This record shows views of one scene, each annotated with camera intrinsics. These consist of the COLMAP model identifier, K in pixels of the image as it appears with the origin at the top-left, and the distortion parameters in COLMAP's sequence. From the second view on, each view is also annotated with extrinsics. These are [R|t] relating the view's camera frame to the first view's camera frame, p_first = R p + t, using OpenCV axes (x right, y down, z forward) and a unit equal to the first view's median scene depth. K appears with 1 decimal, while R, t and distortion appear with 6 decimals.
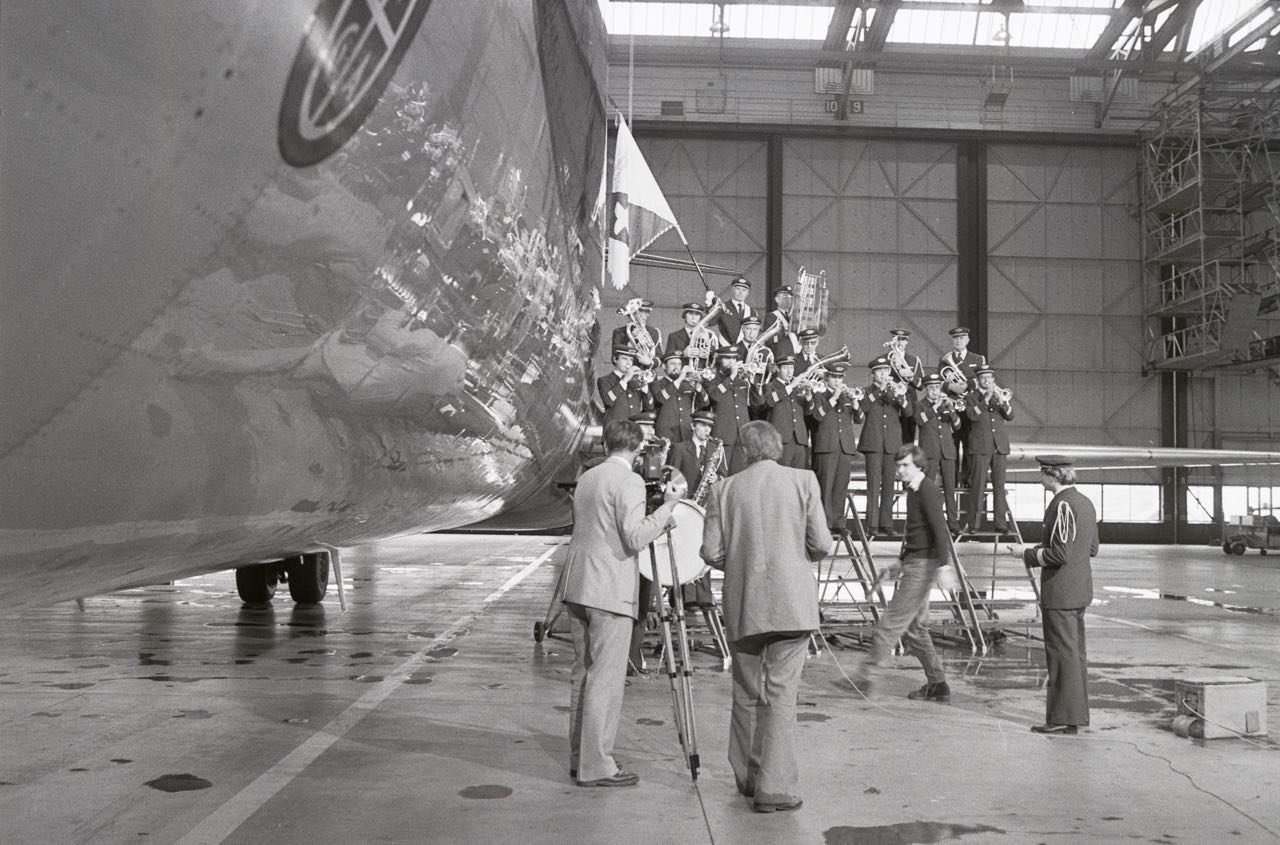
lens RADIAL K [[1278.5, 0, 640.0], [0, 1278.5, 422.5], [0, 0, 1]] dist [-0.045219, 0.010799]
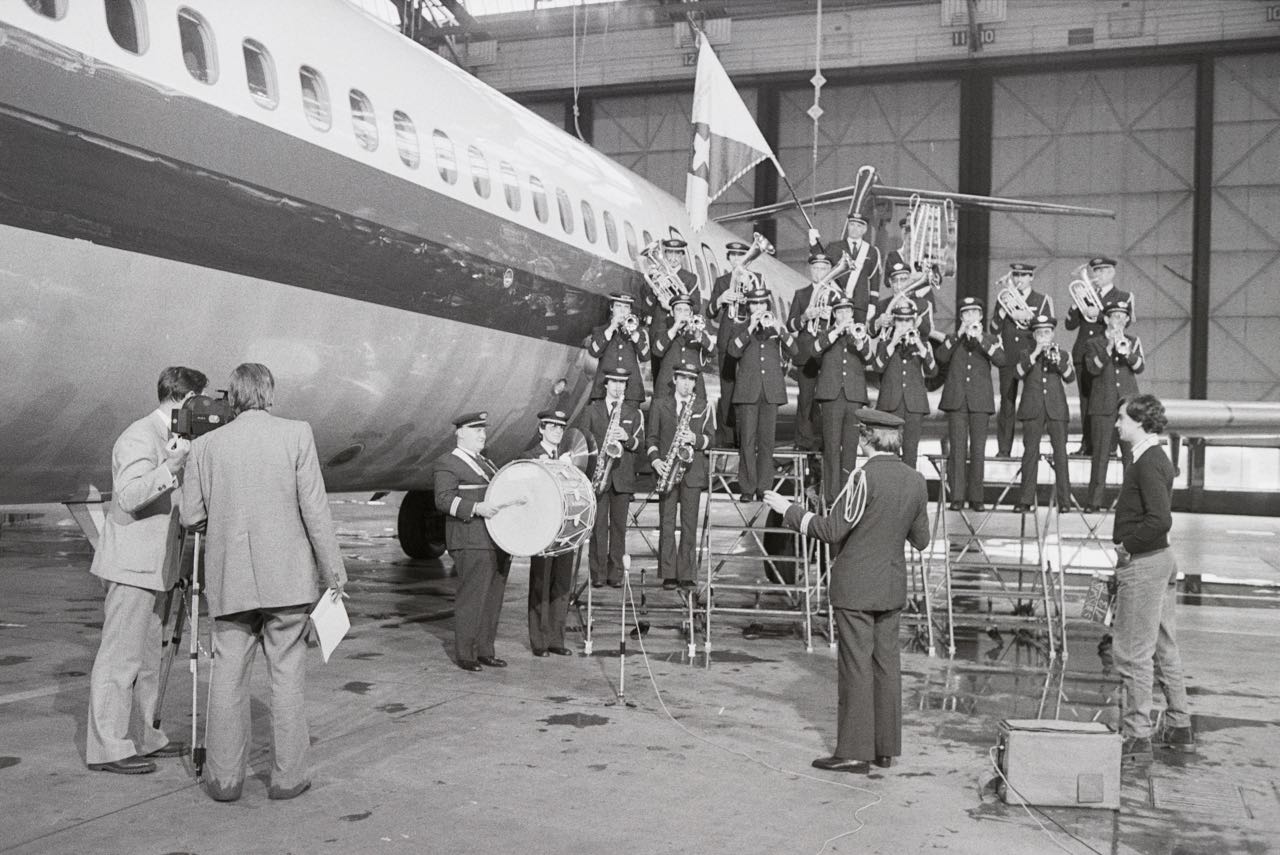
lens RADIAL K [[1280.5, 0, 640.1], [0, 1280.5, 434.9], [0, 0, 1]] dist [-0.049484, 0.029056]
pose [[0.925179, 0.006818, -0.379471, 0.233710], [0.007064, 0.999356, 0.035178, 0.006337], [0.379466, -0.035226, 0.924535, 0.115737]]
